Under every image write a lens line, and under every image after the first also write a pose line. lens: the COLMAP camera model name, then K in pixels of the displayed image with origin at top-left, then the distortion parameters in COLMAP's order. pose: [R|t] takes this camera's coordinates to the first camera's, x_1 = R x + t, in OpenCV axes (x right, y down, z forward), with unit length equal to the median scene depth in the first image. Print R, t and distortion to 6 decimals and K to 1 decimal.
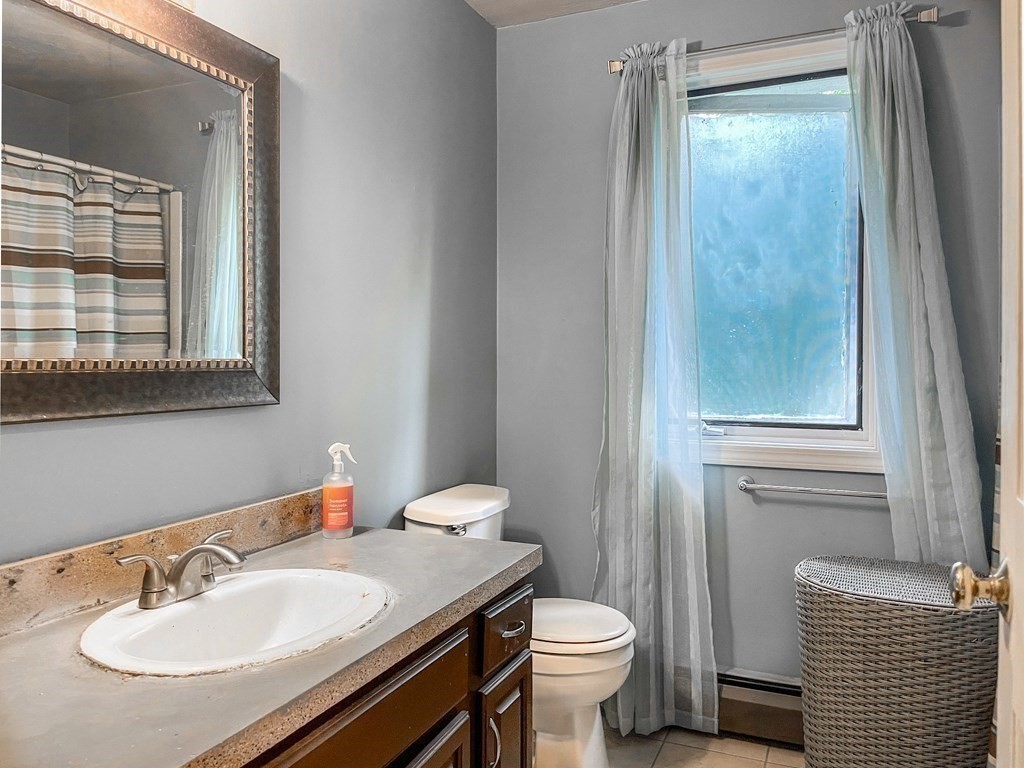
lens RADIAL K [[771.0, 0, 508.4], [0, 771.0, 373.1], [0, 0, 1]] dist [0.039382, -0.037628]
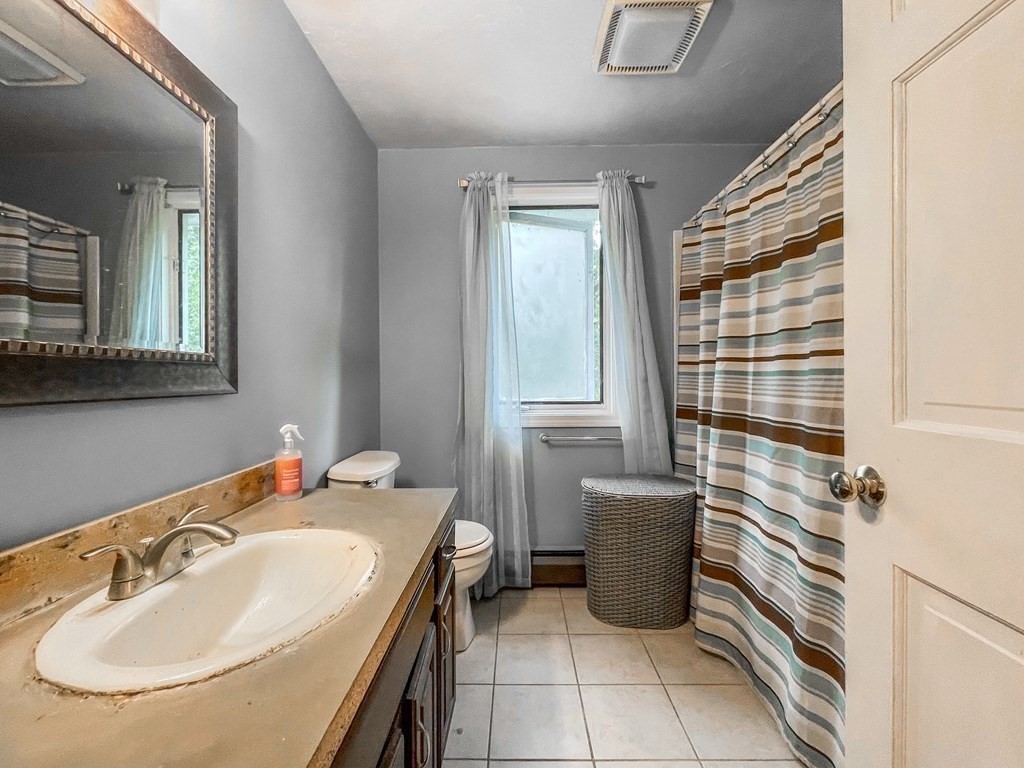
lens RADIAL K [[416.5, 0, 515.2], [0, 416.5, 381.3], [0, 0, 1]] dist [-0.003189, -0.000252]
pose [[0.915813, -0.009073, 0.401503, -0.141175], [0.012640, 0.999901, -0.006237, 0.026786], [-0.401407, 0.010787, 0.915836, 0.211035]]
